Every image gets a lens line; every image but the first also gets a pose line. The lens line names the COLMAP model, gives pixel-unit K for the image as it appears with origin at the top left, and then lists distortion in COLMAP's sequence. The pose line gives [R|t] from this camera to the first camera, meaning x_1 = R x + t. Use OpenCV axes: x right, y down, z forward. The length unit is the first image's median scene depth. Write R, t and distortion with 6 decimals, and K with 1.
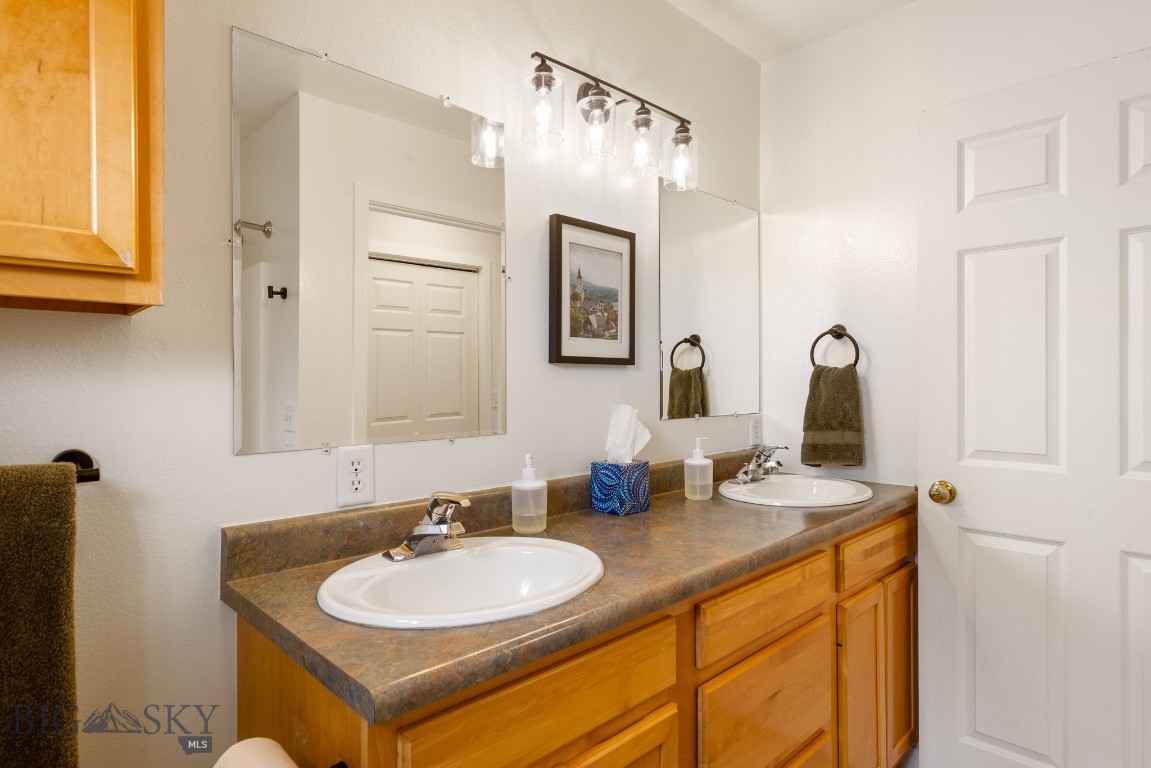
lens RADIAL K [[636.8, 0, 575.5], [0, 636.8, 384.0], [0, 0, 1]] dist [0.014590, -0.000113]
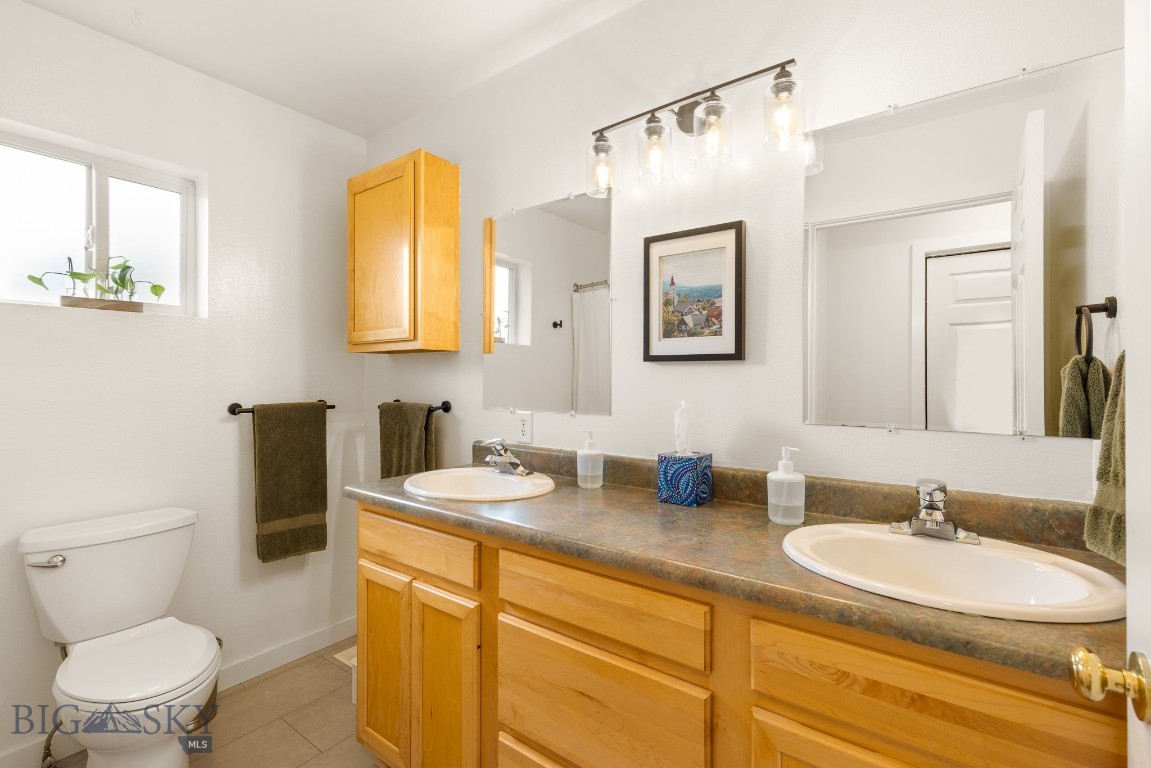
lens RADIAL K [[522.8, 0, 575.5], [0, 522.8, 384.0], [0, 0, 1]] dist [0.008481, -0.000223]
pose [[0.162072, 0.020237, -0.986571, 0.873477], [-0.003385, 0.999795, 0.019952, -0.009789], [0.986773, 0.000105, 0.162107, 0.672679]]
